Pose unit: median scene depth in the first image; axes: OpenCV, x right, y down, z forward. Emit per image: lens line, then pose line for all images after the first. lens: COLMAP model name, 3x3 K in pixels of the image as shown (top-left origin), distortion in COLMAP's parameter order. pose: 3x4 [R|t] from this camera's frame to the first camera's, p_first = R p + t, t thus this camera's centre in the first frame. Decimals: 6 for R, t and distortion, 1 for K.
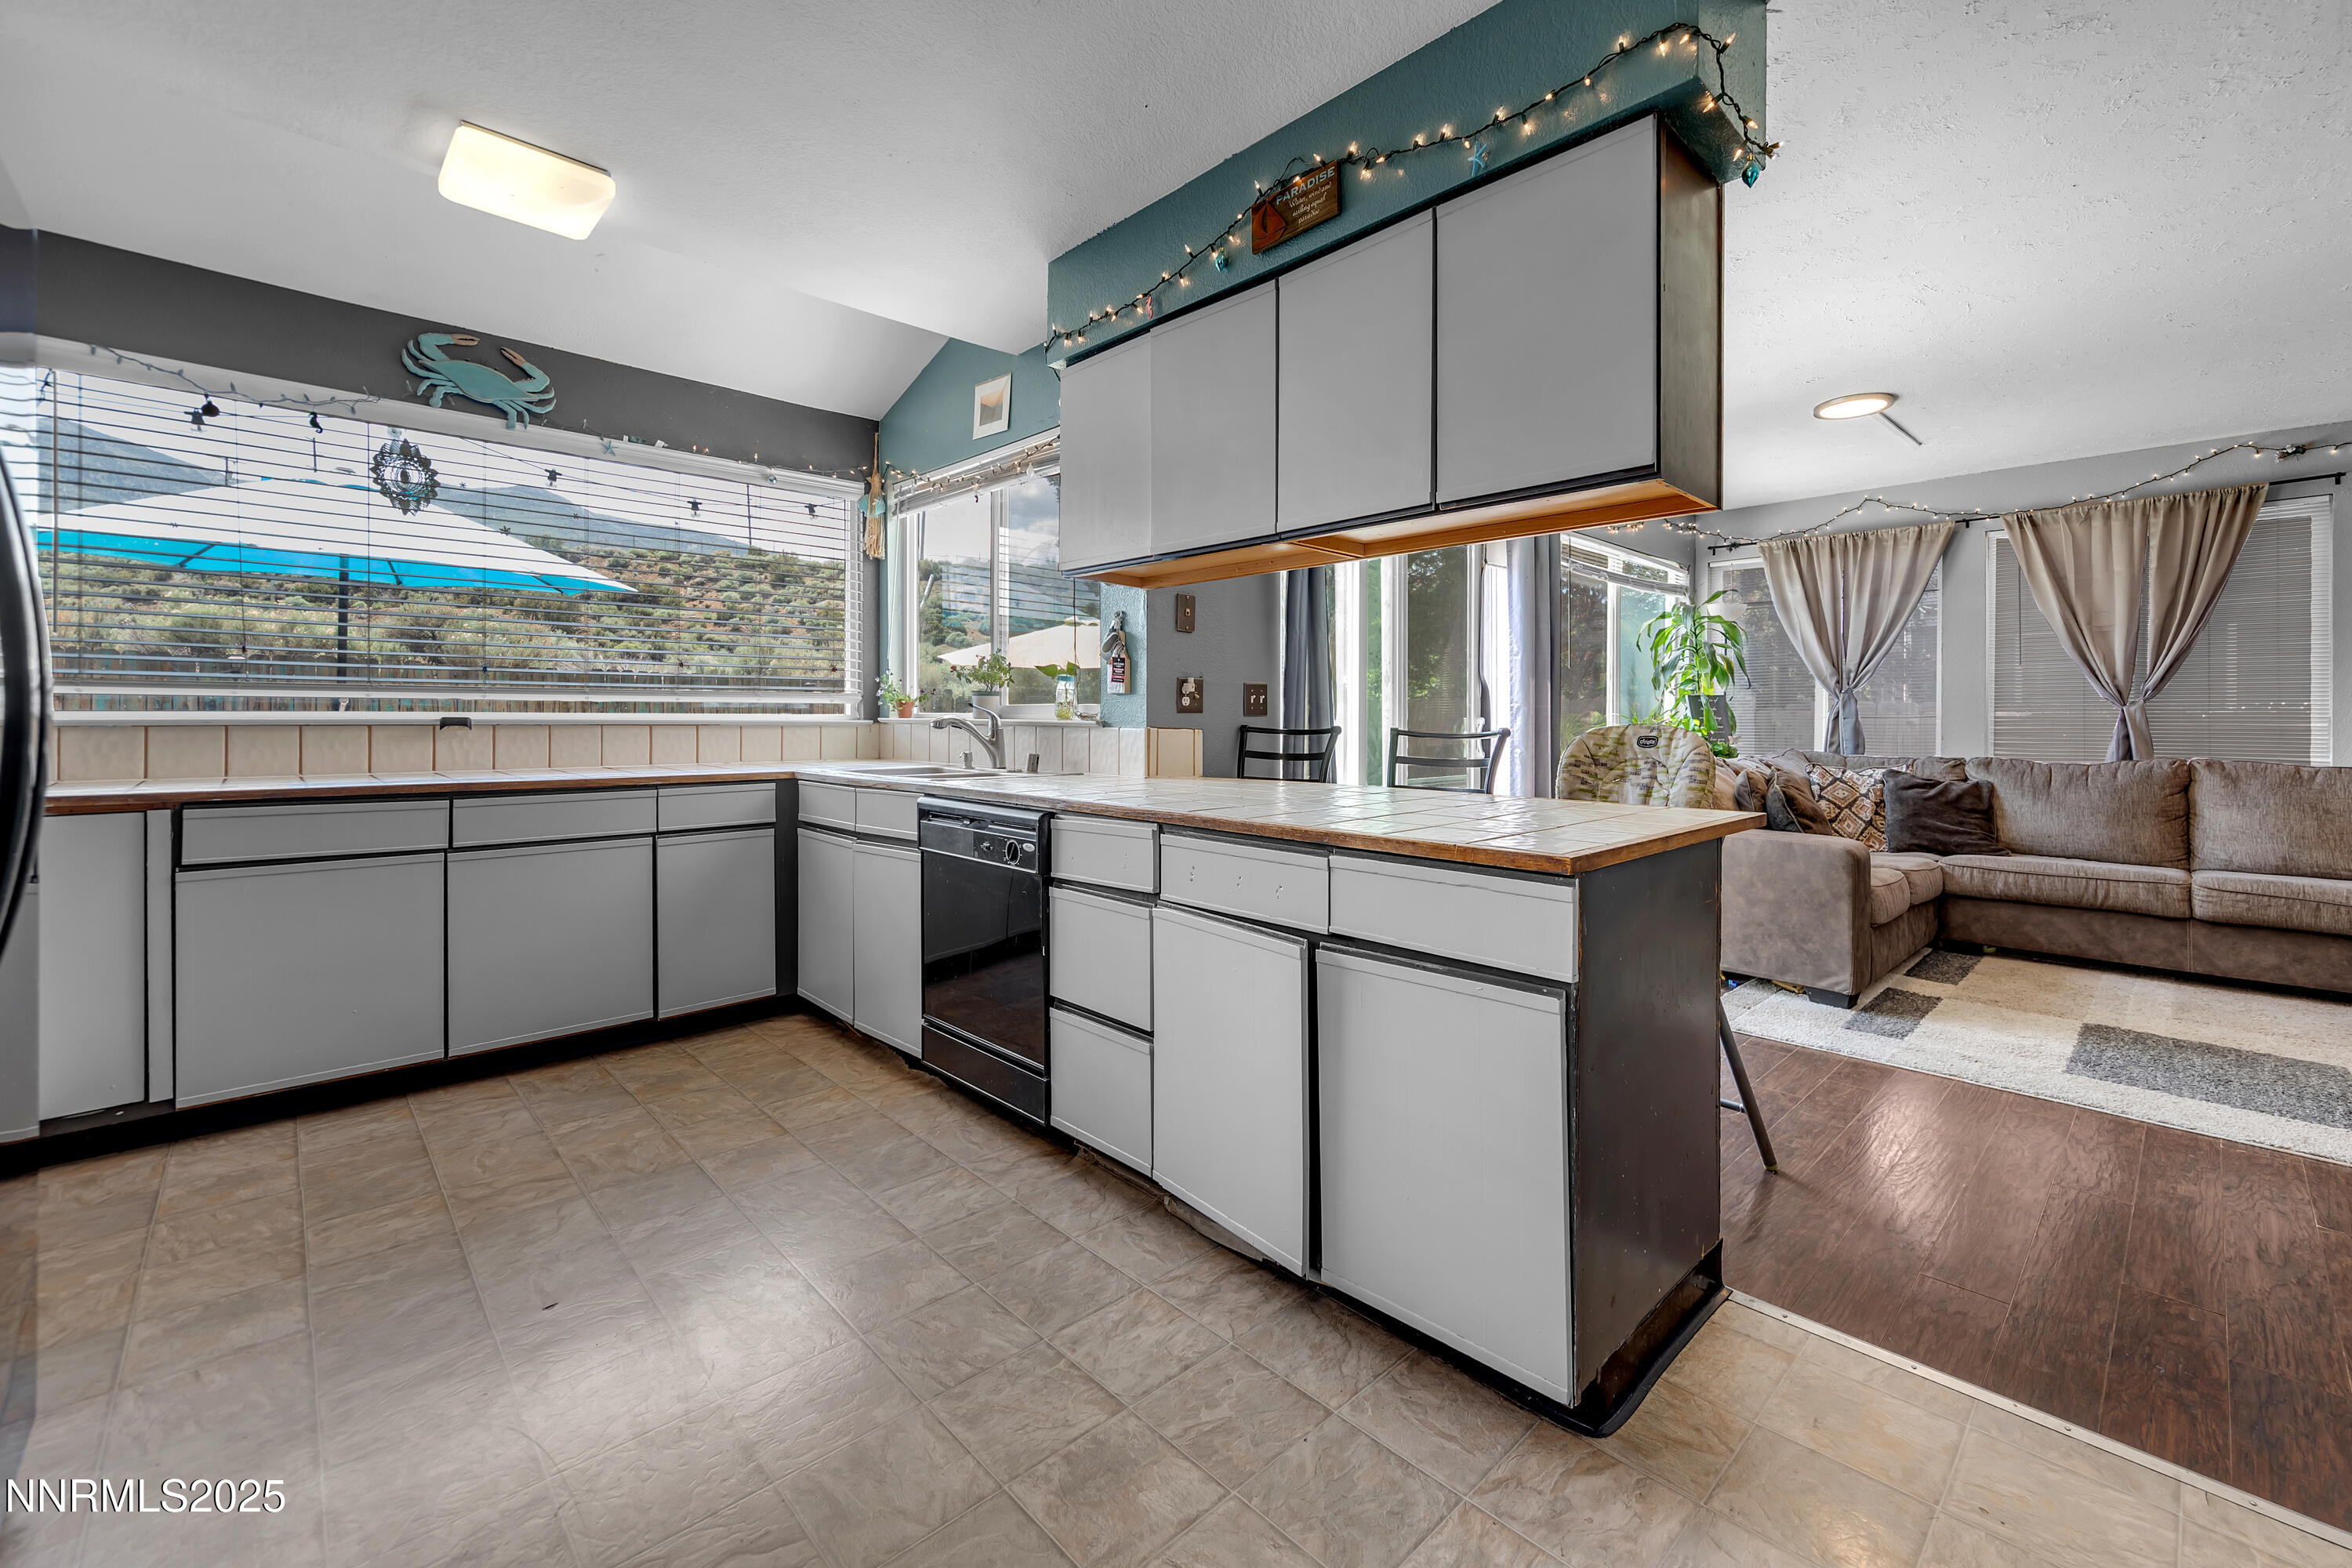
lens RADIAL K [[940.4, 0, 1192.2], [0, 940.4, 728.0], [0, 0, 1]] dist [0.006128, -0.000995]
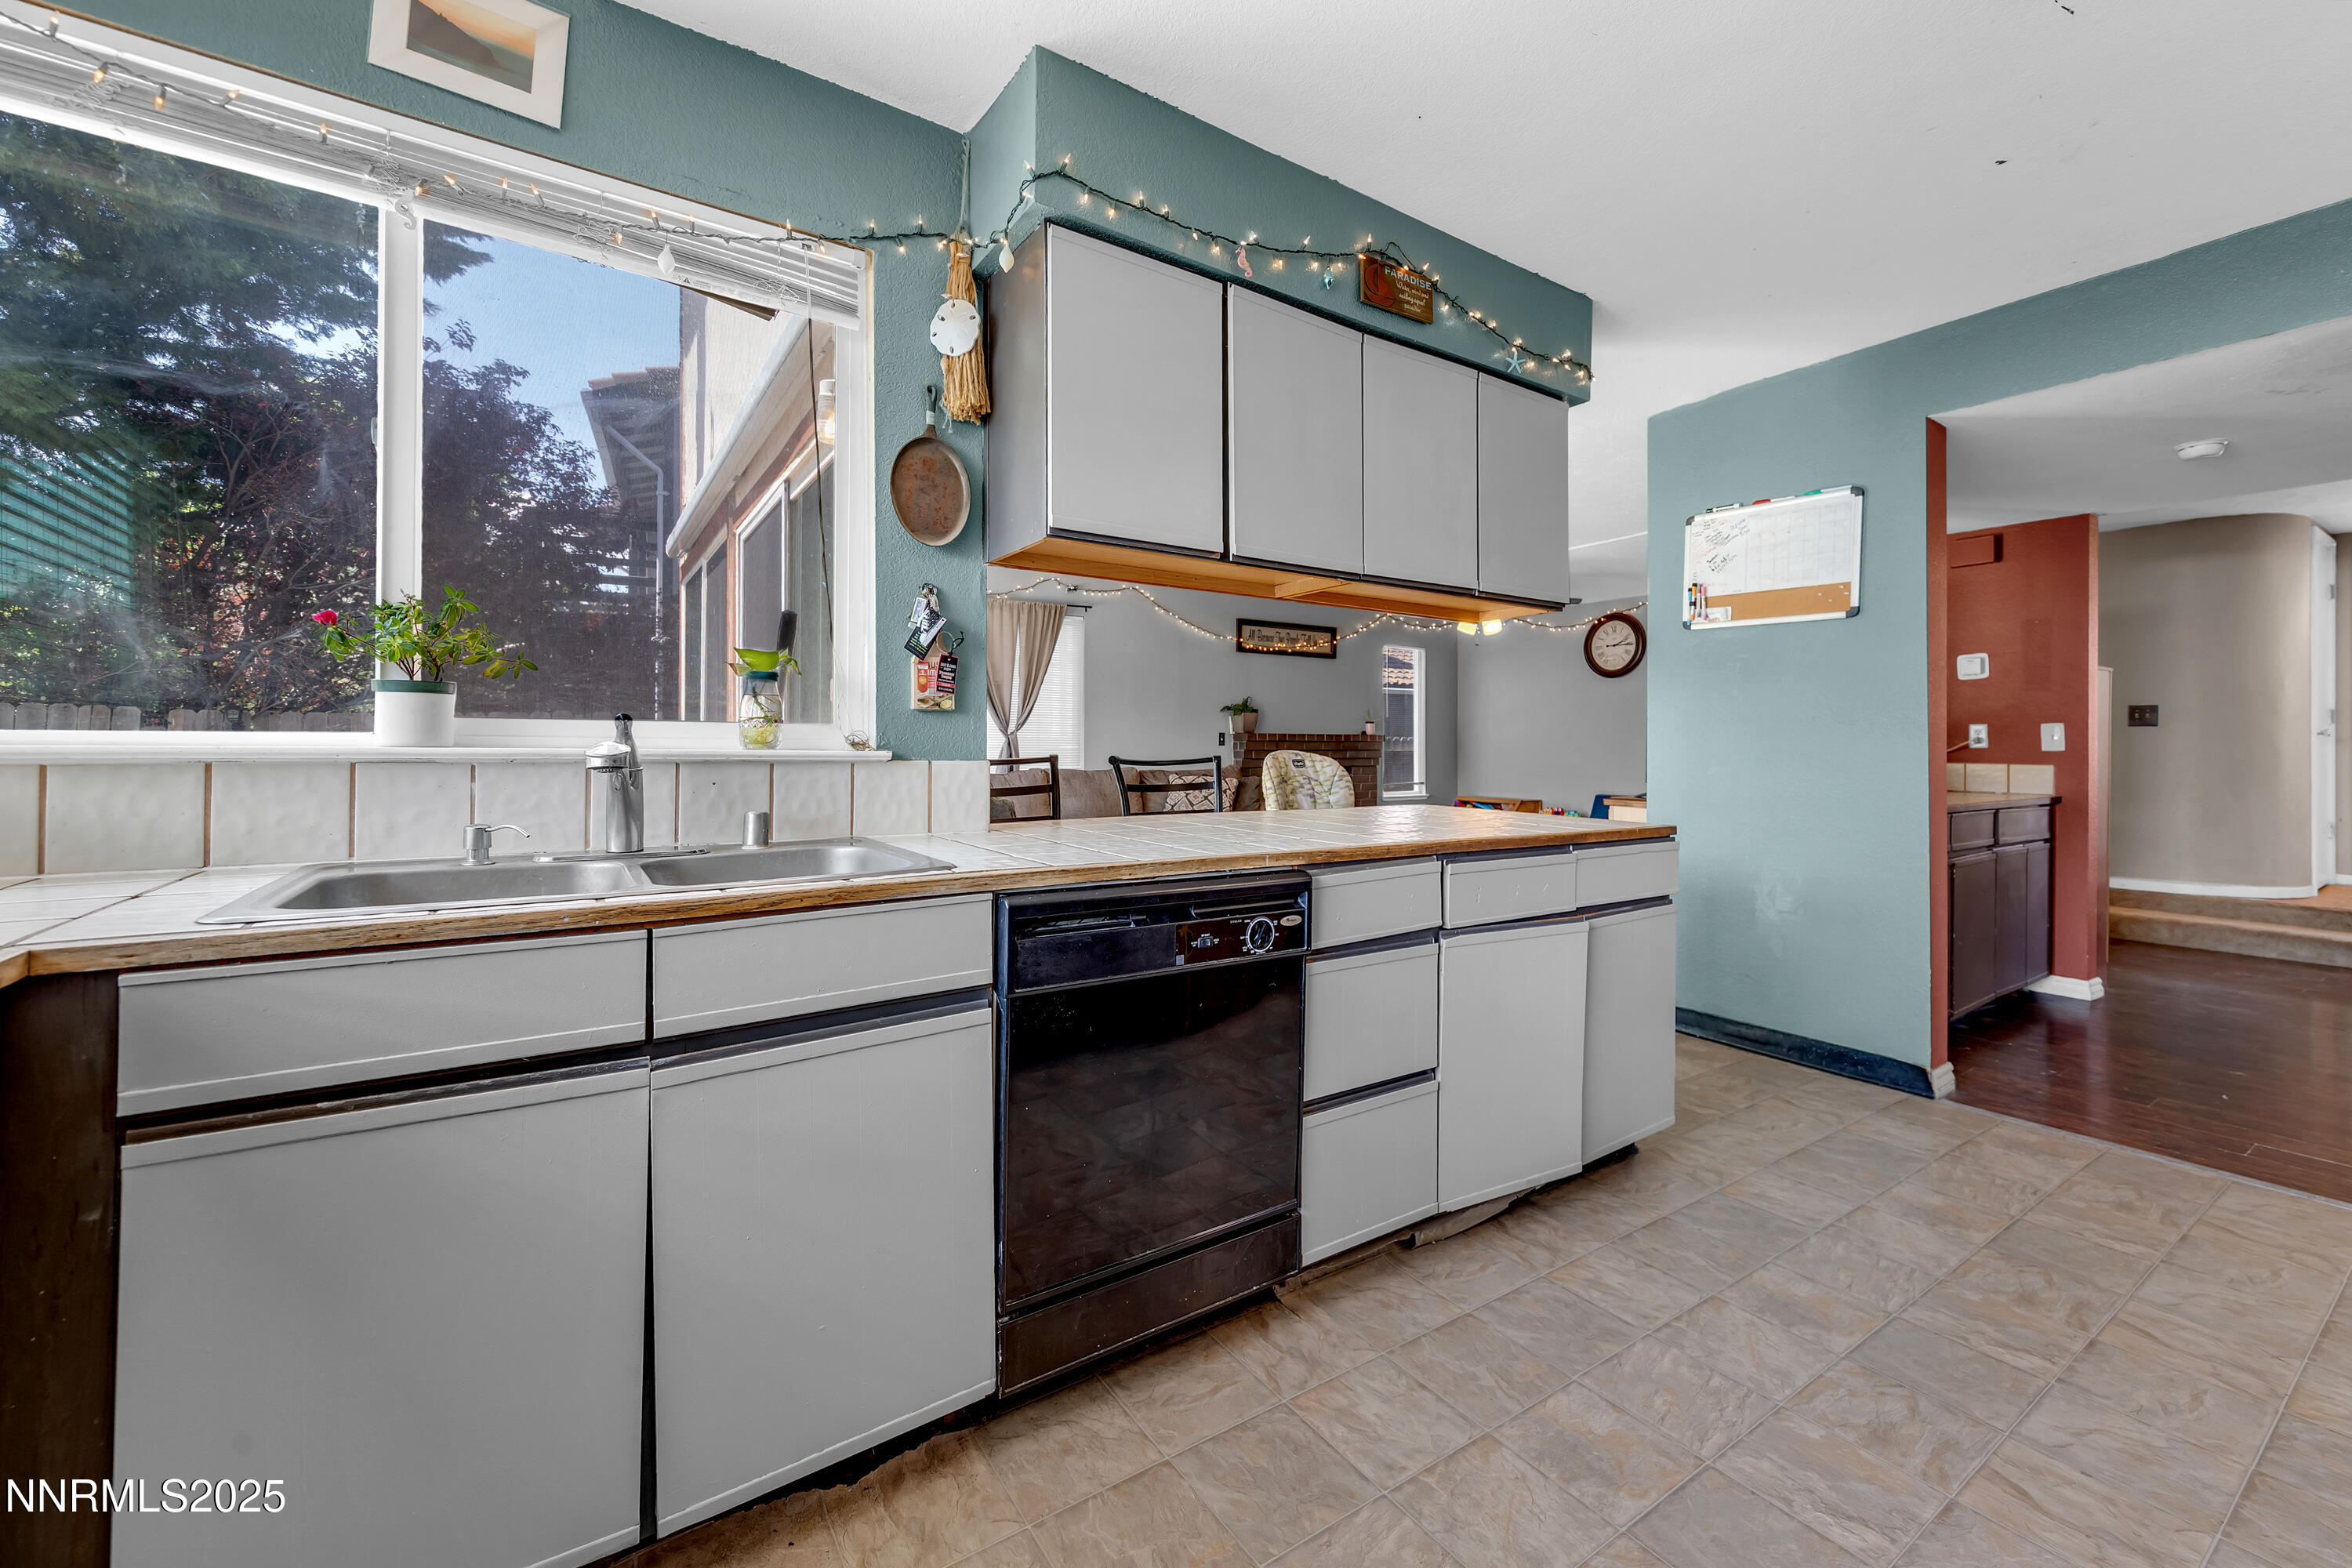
lens RADIAL K [[940.4, 0, 1168.5], [0, 940.4, 751.2], [0, 0, 1]] dist [0.006128, -0.000995]
pose [[0.189704, -0.008964, 0.981800, -0.638914], [0.004108, 0.999957, 0.008336, -0.011463], [-0.981833, 0.002452, 0.189733, 0.651522]]
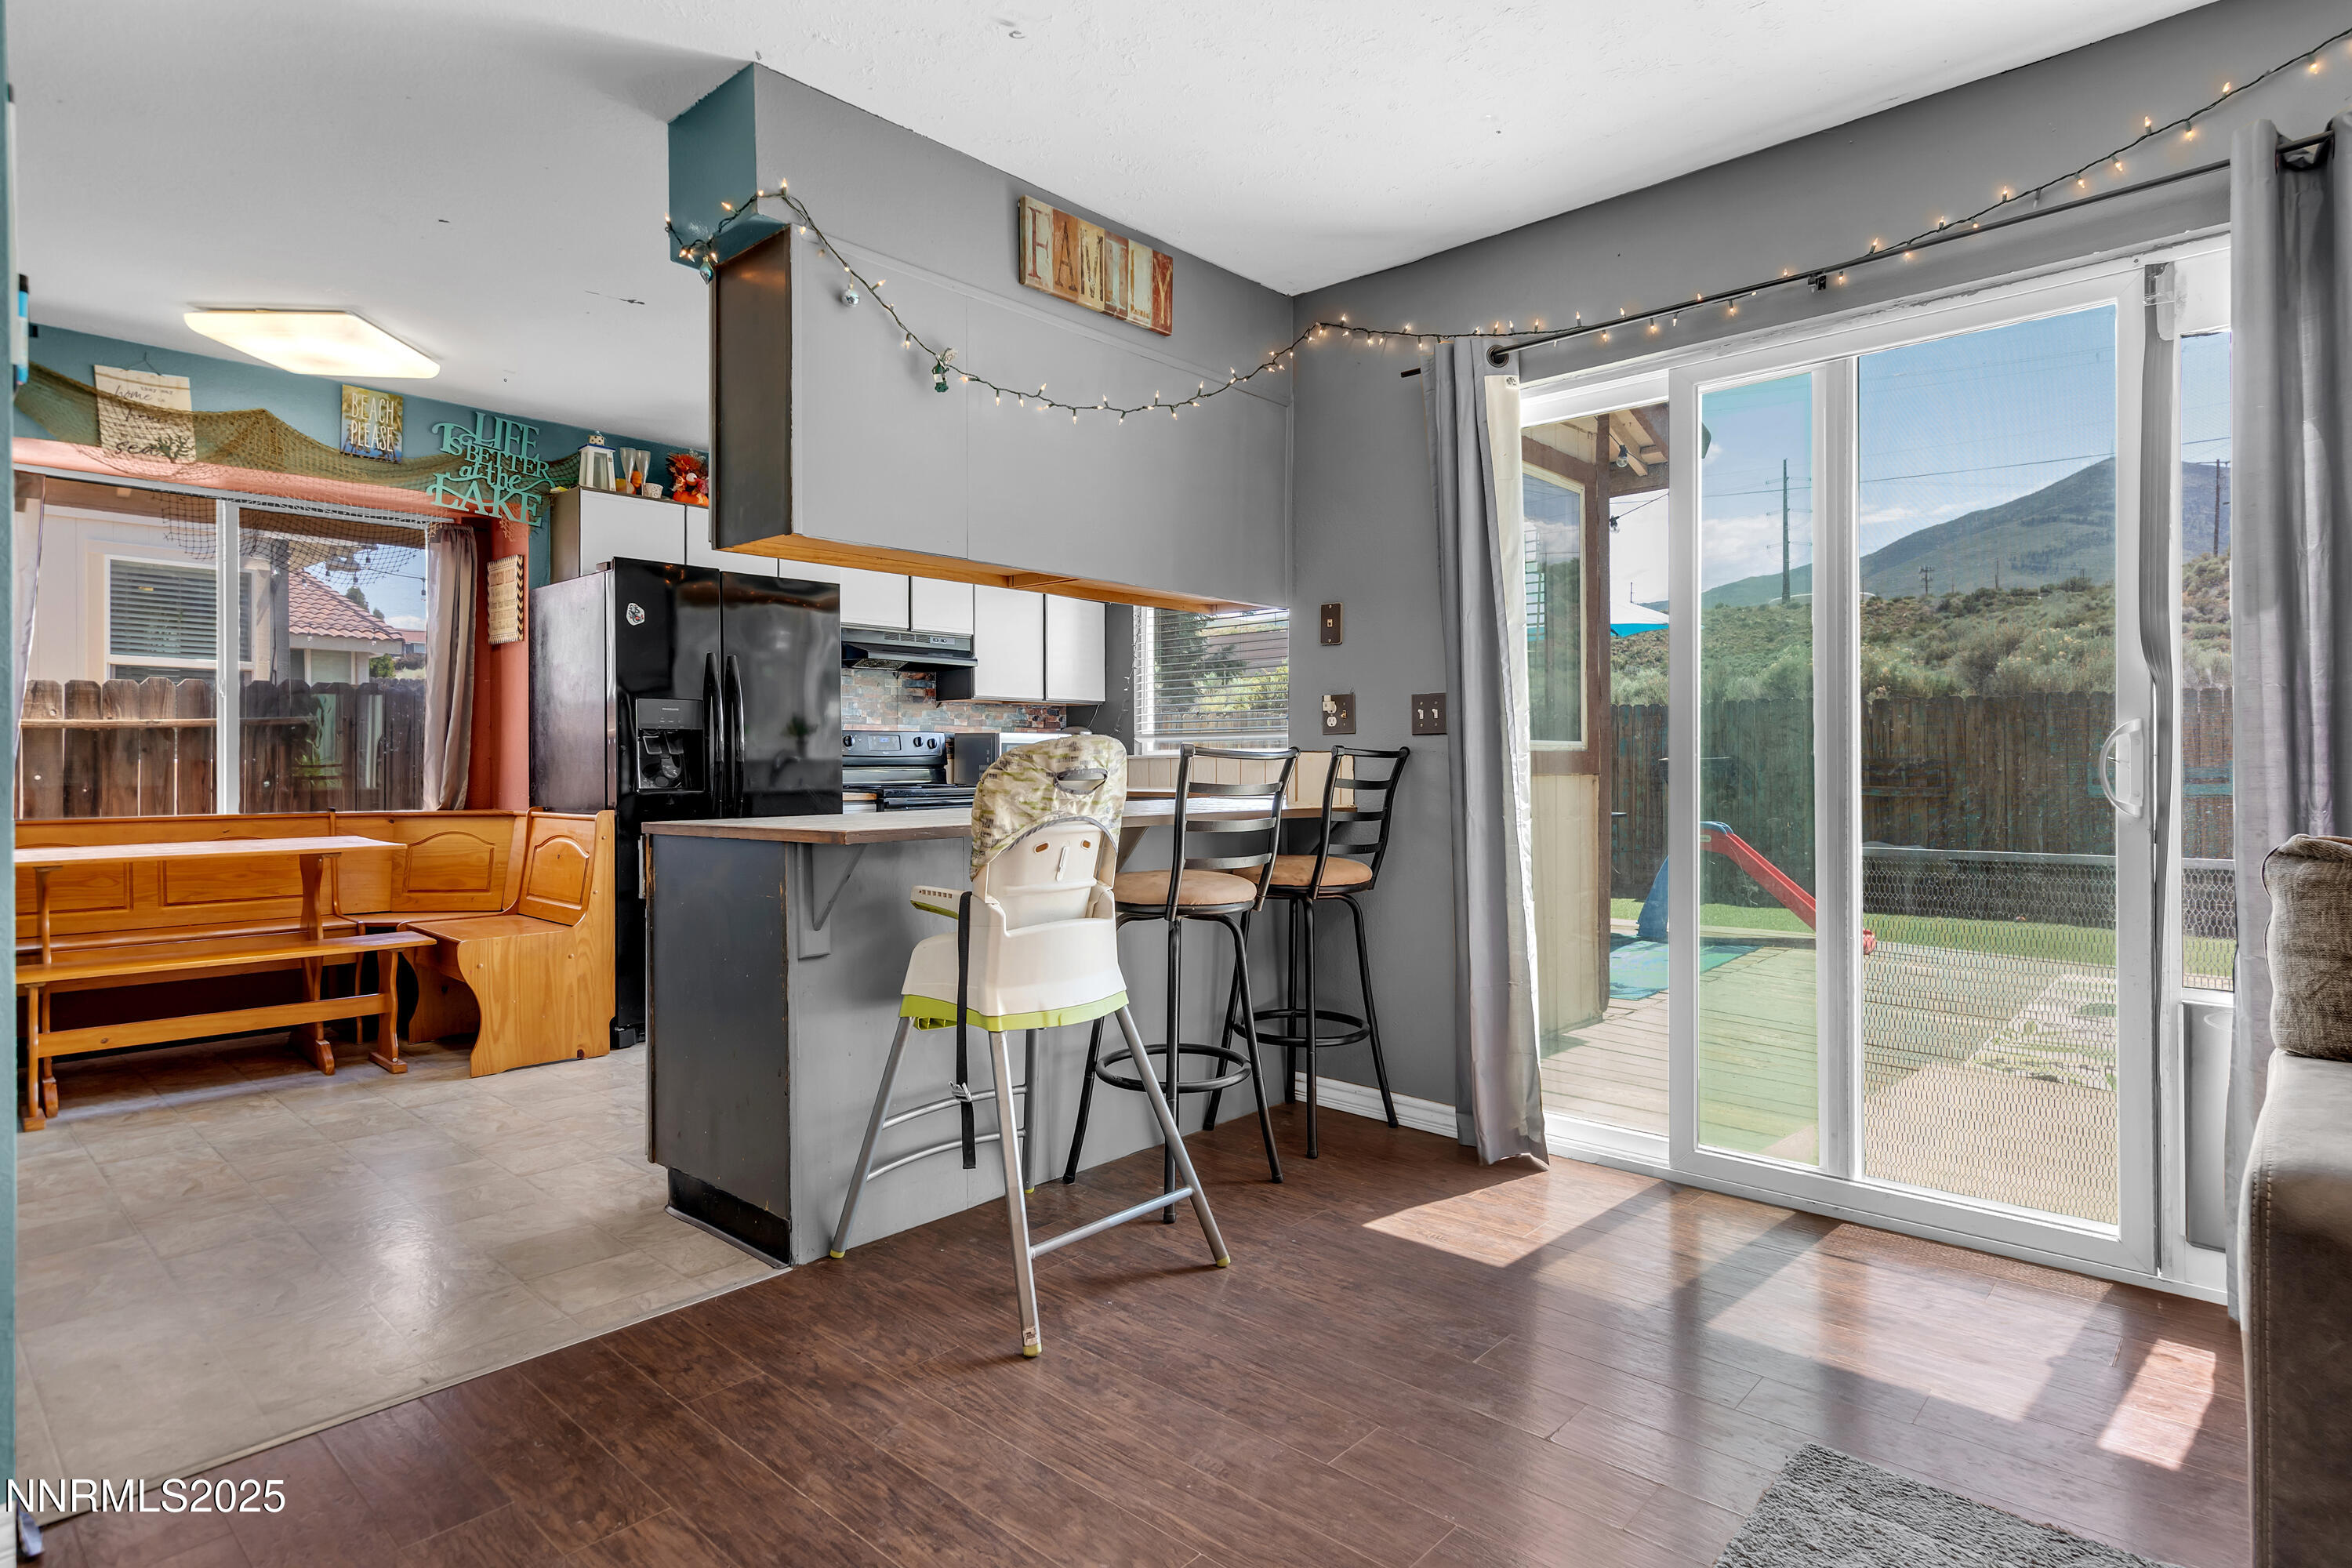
lens RADIAL K [[1242.8, 0, 1208.1], [0, 1242.8, 761.4], [0, 0, 1]] dist [0.013490, 0.000065]
pose [[0.078083, -0.005957, -0.996929, 1.087397], [-0.003084, 0.999976, -0.006217, 0.017198], [0.996942, 0.003560, 0.078063, 0.727882]]
